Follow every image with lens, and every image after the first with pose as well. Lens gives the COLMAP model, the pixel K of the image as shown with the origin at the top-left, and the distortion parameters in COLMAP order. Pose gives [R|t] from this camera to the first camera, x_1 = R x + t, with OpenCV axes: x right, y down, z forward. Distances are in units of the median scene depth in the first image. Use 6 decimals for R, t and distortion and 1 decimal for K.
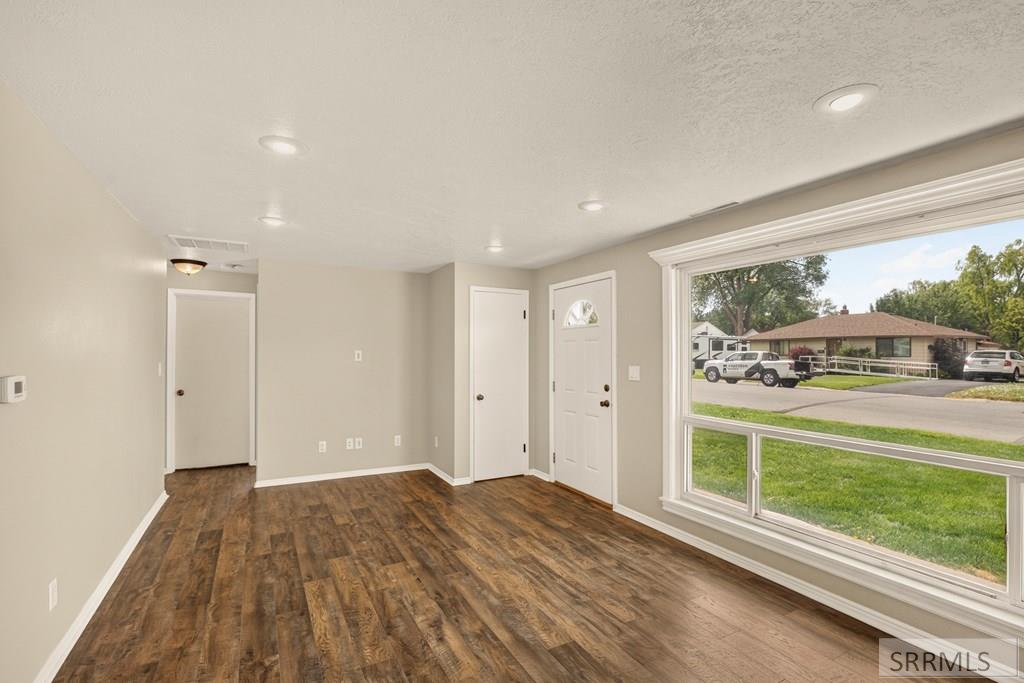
lens RADIAL K [[468.1, 0, 507.7], [0, 468.1, 346.9], [0, 0, 1]] dist [-0.004943, -0.000816]
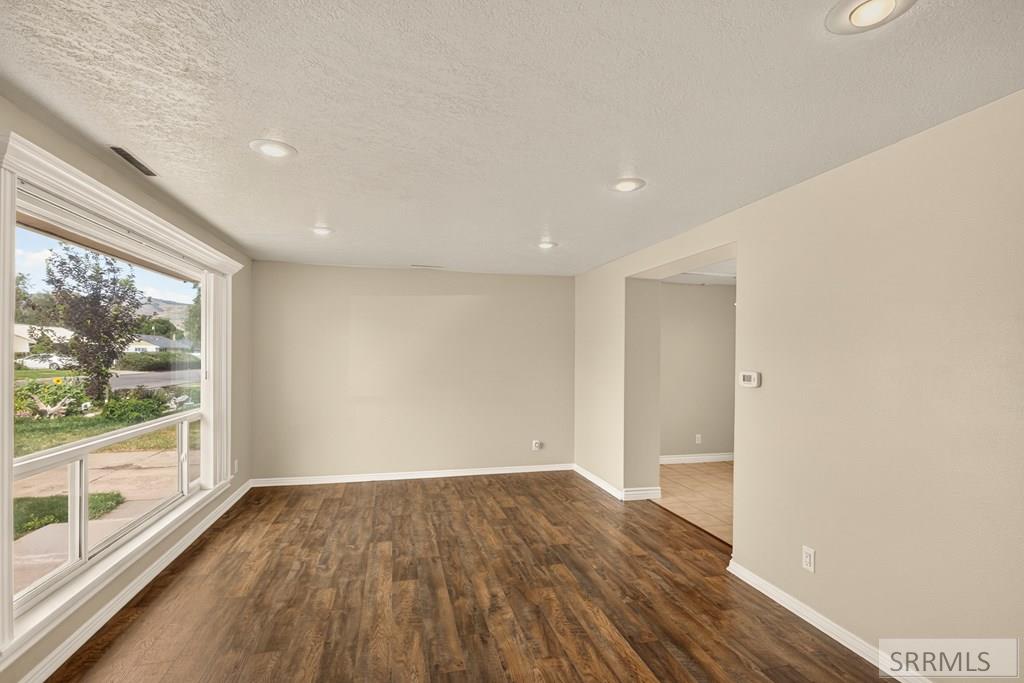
lens RADIAL K [[468.1, 0, 518.8], [0, 468.1, 360.4], [0, 0, 1]] dist [-0.004943, -0.000816]
pose [[-0.973122, -0.016651, 0.229688, -0.322394], [-0.016757, 0.999858, 0.001490, 0.016487], [-0.229680, -0.002399, -0.973263, 1.477738]]
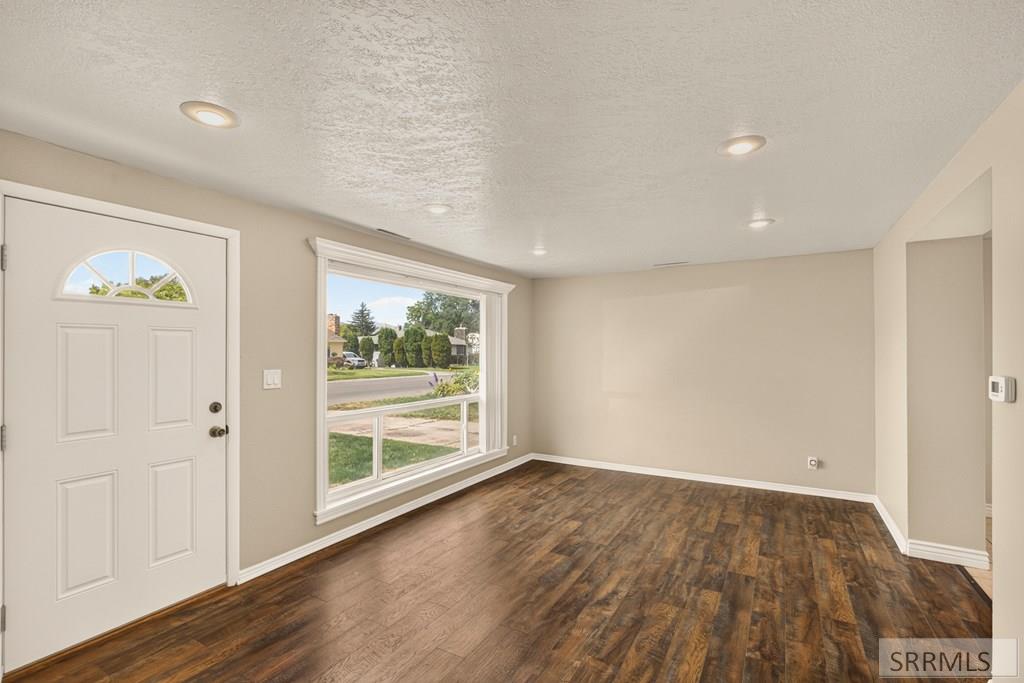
lens RADIAL K [[468.1, 0, 516.4], [0, 468.1, 340.5], [0, 0, 1]] dist [-0.004943, -0.000816]
pose [[-0.530234, 0.016231, 0.847696, -0.710428], [-0.009652, 0.999636, -0.025178, 0.010557], [-0.847796, -0.021533, -0.529884, 1.279694]]
